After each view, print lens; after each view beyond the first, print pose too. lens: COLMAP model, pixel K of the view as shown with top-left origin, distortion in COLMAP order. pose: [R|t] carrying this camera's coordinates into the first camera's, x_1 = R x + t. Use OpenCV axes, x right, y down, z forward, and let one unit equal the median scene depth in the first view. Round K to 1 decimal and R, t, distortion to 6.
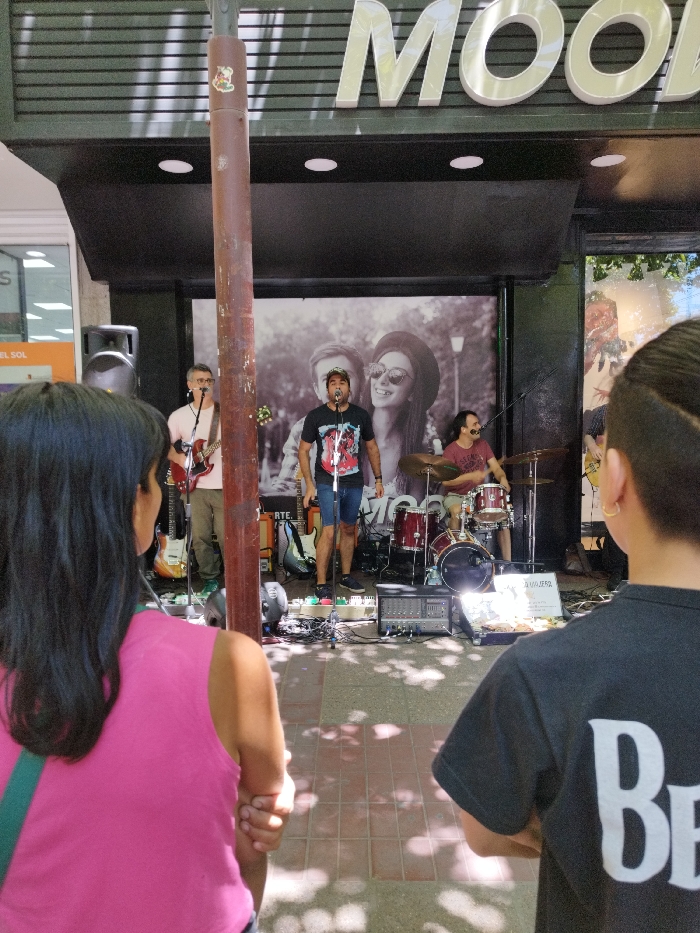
lens RADIAL K [[648.3, 0, 359.6], [0, 648.3, 468.3], [0, 0, 1]] dist [0.006252, -0.022116]
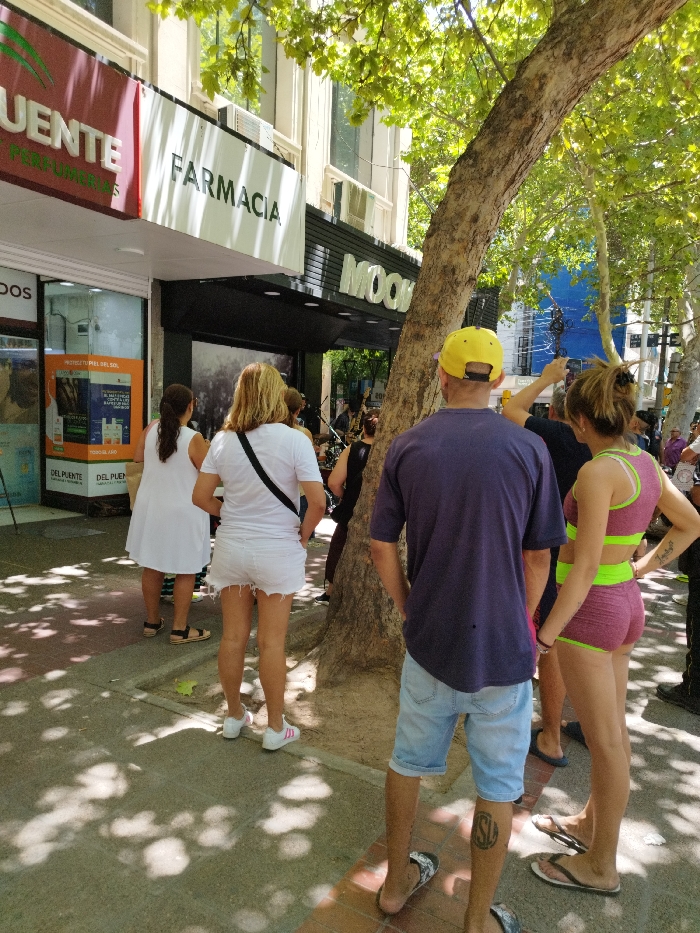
lens RADIAL K [[648.3, 0, 359.6], [0, 648.3, 468.3], [0, 0, 1]] dist [0.006252, -0.022116]
pose [[0.503889, -0.043628, 0.862666, -1.473559], [0.026905, 0.999032, 0.034809, 0.022324], [-0.863349, 0.005670, 0.504575, -0.215139]]
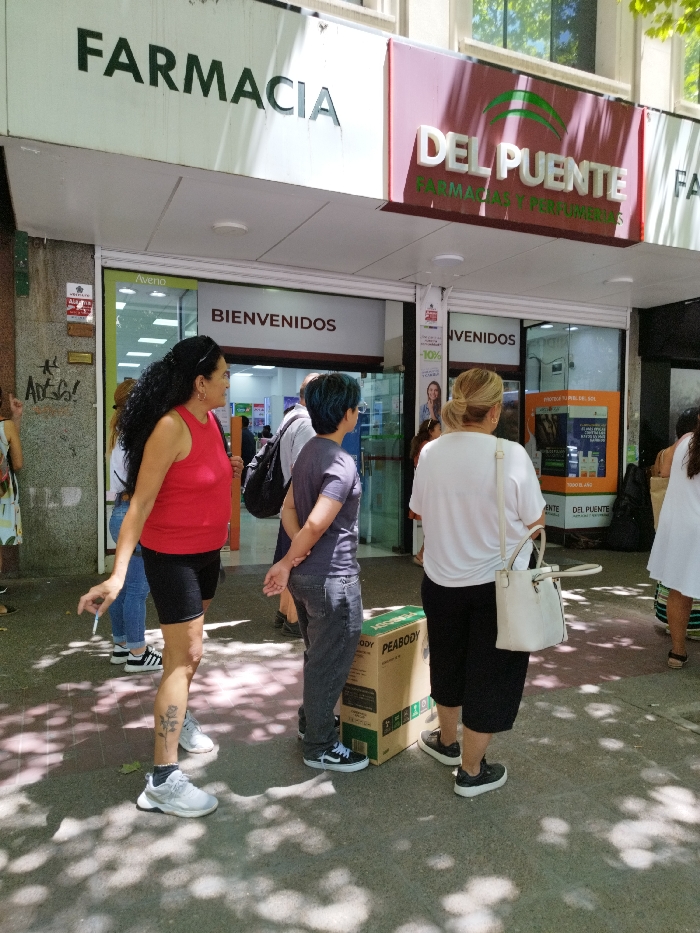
lens RADIAL K [[648.3, 0, 359.6], [0, 648.3, 468.3], [0, 0, 1]] dist [0.006252, -0.022116]
pose [[0.917118, 0.003706, 0.398599, -1.553728], [0.019329, 0.998367, -0.053756, 0.053154], [-0.398148, 0.057005, 0.915548, -0.140286]]
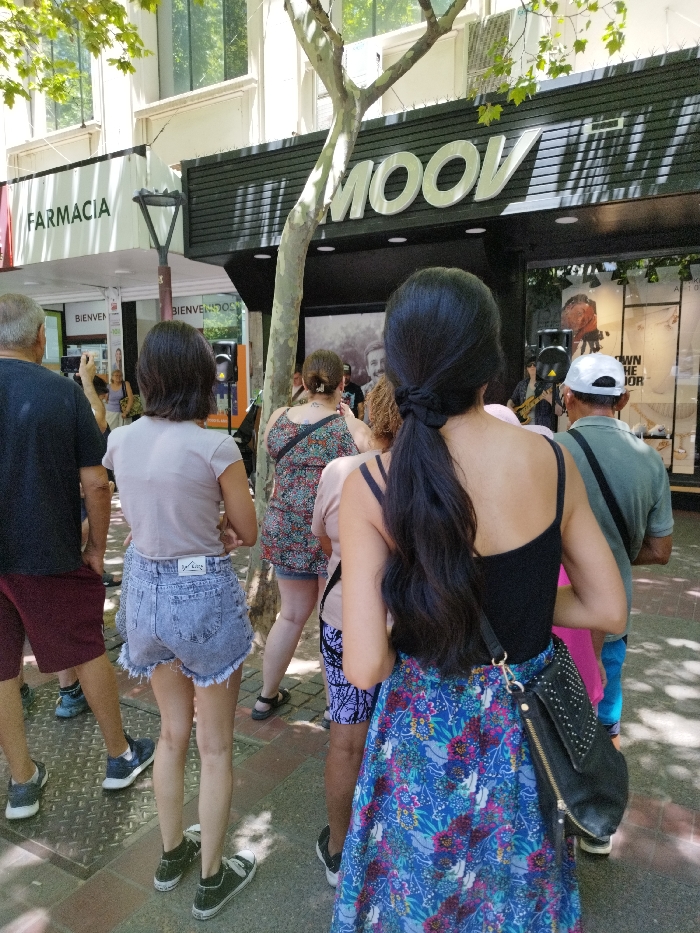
lens RADIAL K [[648.3, 0, 359.6], [0, 648.3, 468.3], [0, 0, 1]] dist [0.006252, -0.022116]
pose [[0.876720, 0.071000, -0.475732, 0.706792], [-0.049015, 0.997085, 0.058481, 0.029232], [0.478498, -0.027954, 0.877644, -0.437906]]
